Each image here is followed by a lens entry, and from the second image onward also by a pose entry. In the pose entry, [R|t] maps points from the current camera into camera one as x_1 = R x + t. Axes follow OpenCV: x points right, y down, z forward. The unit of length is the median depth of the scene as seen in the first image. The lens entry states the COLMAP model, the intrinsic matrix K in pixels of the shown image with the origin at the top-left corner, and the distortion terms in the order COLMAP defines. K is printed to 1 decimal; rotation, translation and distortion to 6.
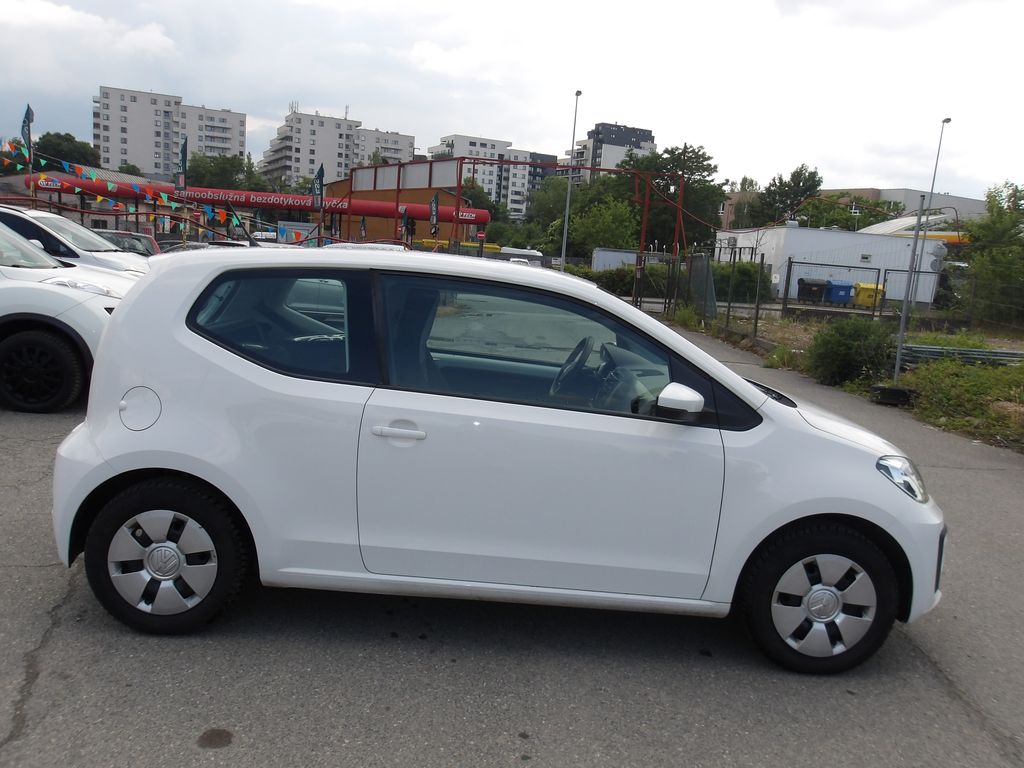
lens RADIAL K [[880.2, 0, 513.3], [0, 880.2, 390.1], [0, 0, 1]] dist [-0.009383, 0.008213]
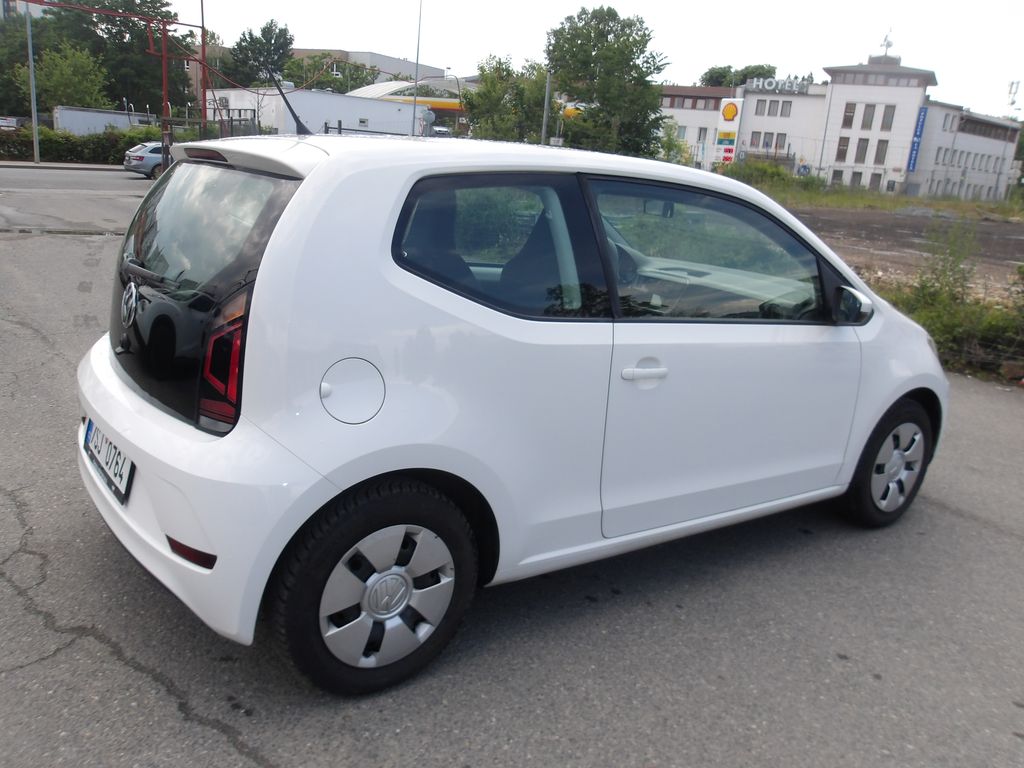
lens RADIAL K [[880.2, 0, 513.3], [0, 880.2, 390.1], [0, 0, 1]] dist [-0.009383, 0.008213]
pose [[0.819450, -0.155047, 0.551780, -0.054936], [0.069984, 0.982579, 0.172166, -0.006983], [-0.568862, -0.102466, 0.816025, 0.029658]]
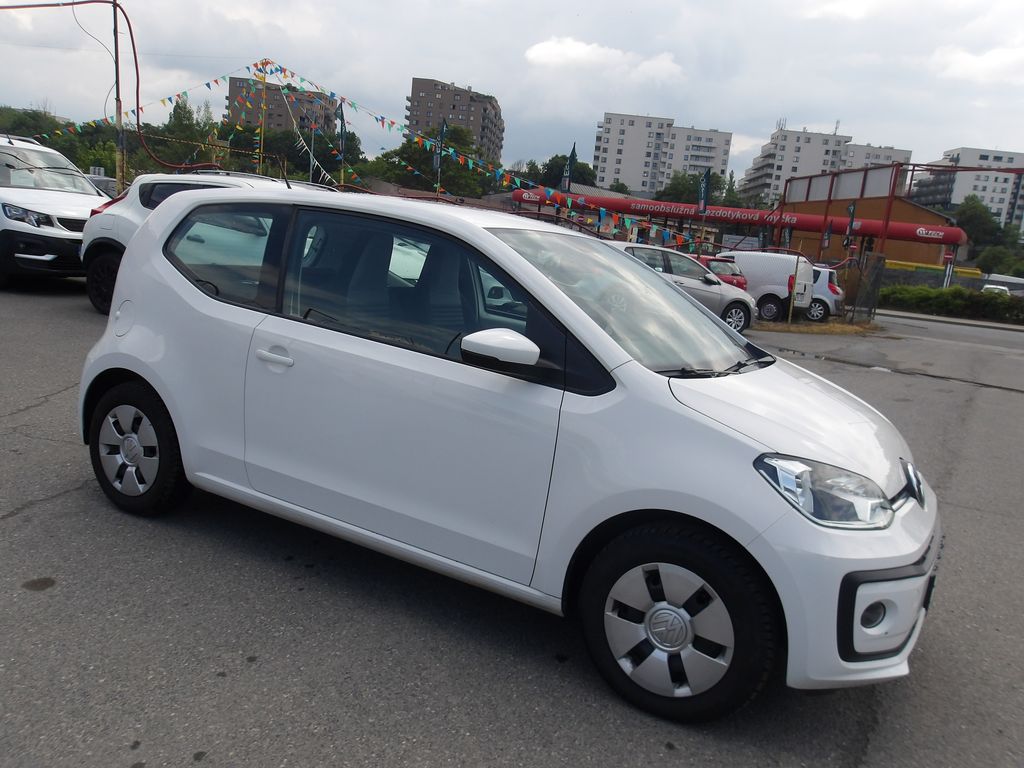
lens RADIAL K [[890.3, 0, 512.0], [0, 890.3, 384.0], [0, 0, 1]] dist [-0.029889, 0.054352]
pose [[0.851948, 0.106736, -0.512632, 0.050808], [-0.123578, 0.992334, 0.001241, 0.003483], [0.508834, 0.062292, 0.858608, 0.018990]]
